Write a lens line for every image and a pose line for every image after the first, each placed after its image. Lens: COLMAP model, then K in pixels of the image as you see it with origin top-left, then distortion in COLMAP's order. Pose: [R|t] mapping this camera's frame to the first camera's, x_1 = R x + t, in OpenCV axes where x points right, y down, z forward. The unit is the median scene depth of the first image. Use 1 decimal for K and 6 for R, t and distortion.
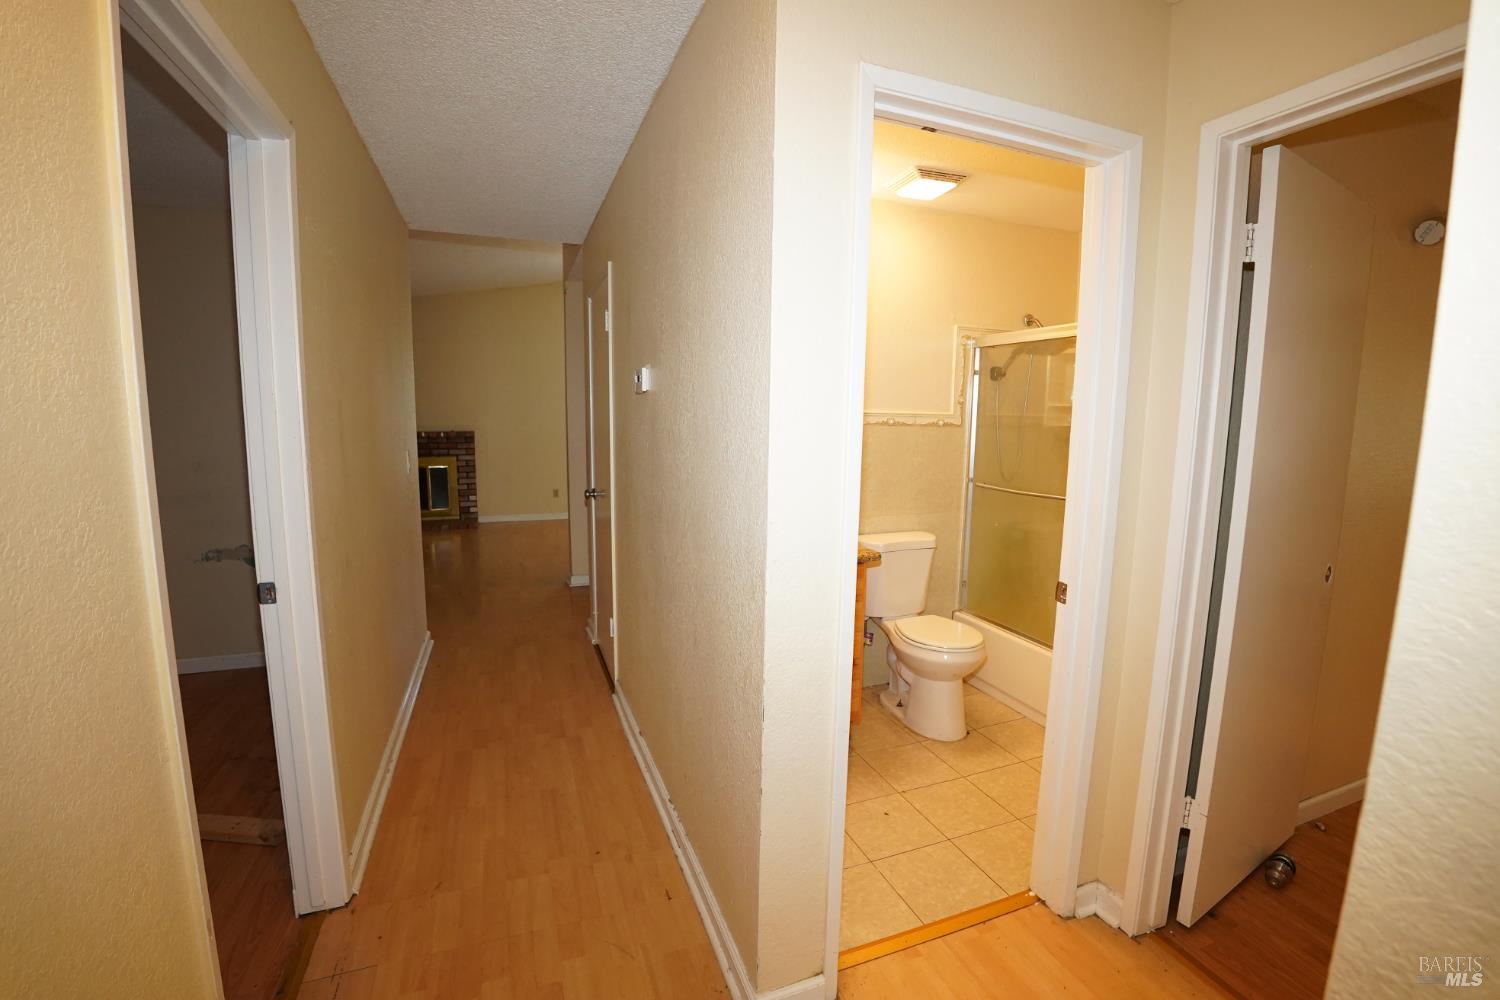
lens RADIAL K [[653.4, 0, 753.4], [0, 653.4, 501.5], [0, 0, 1]] dist [-0.068472, 0.014052]
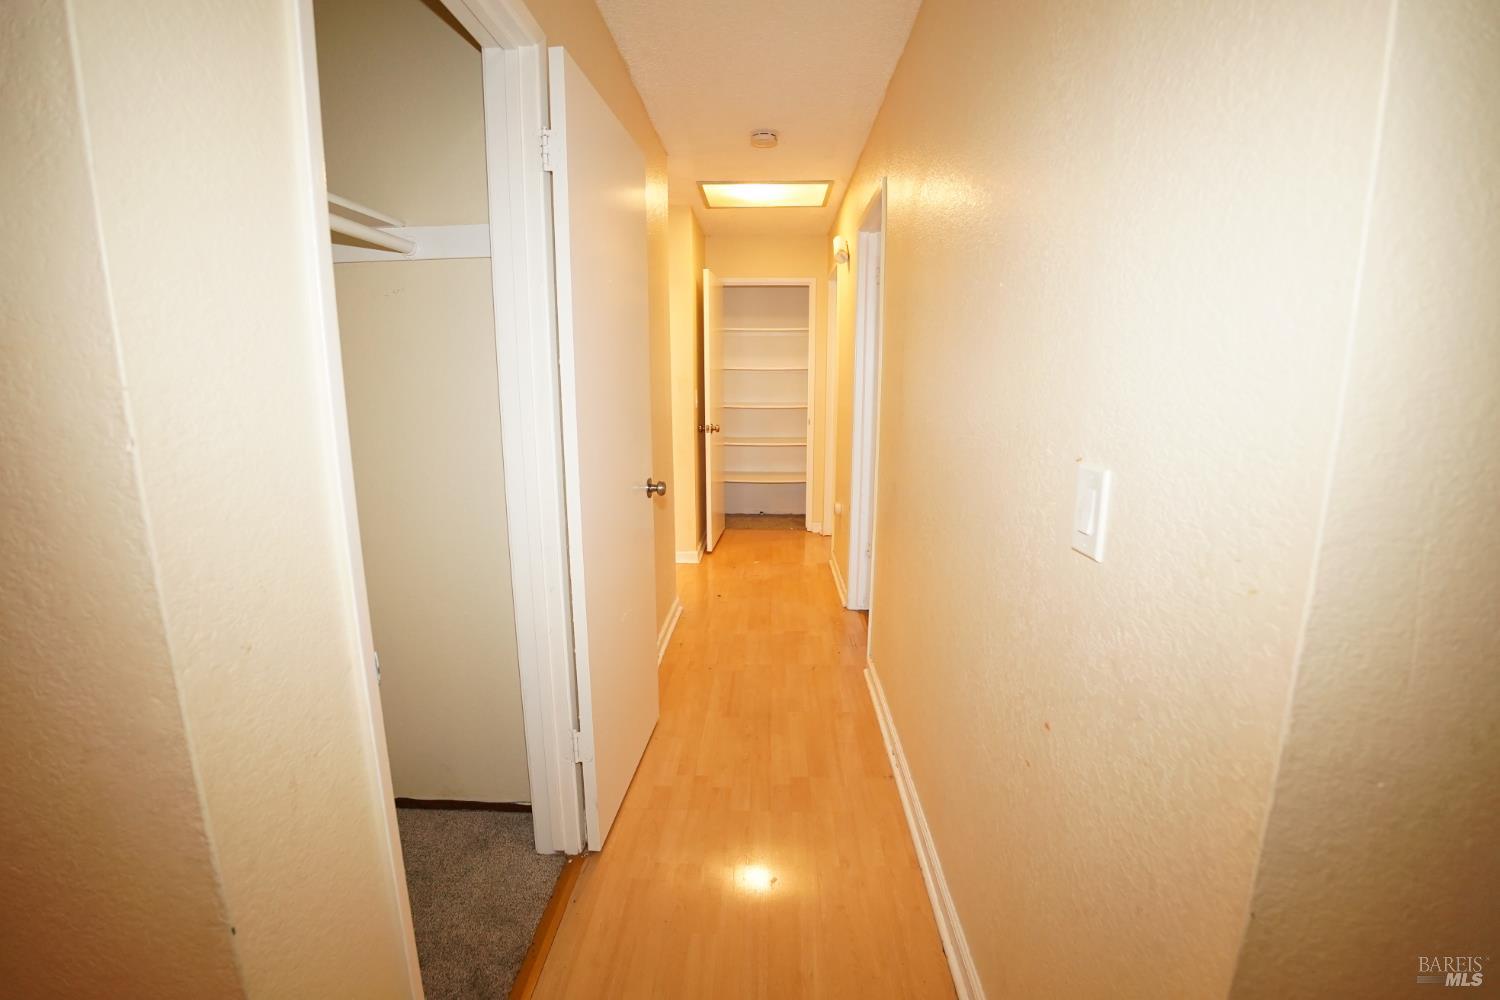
lens RADIAL K [[653.4, 0, 753.4], [0, 653.4, 501.5], [0, 0, 1]] dist [-0.068472, 0.014052]
pose [[-0.923895, -0.089616, 0.372003, -0.721751], [0.036293, 0.947282, 0.318338, -0.222731], [-0.380920, 0.307612, -0.871937, 1.817640]]
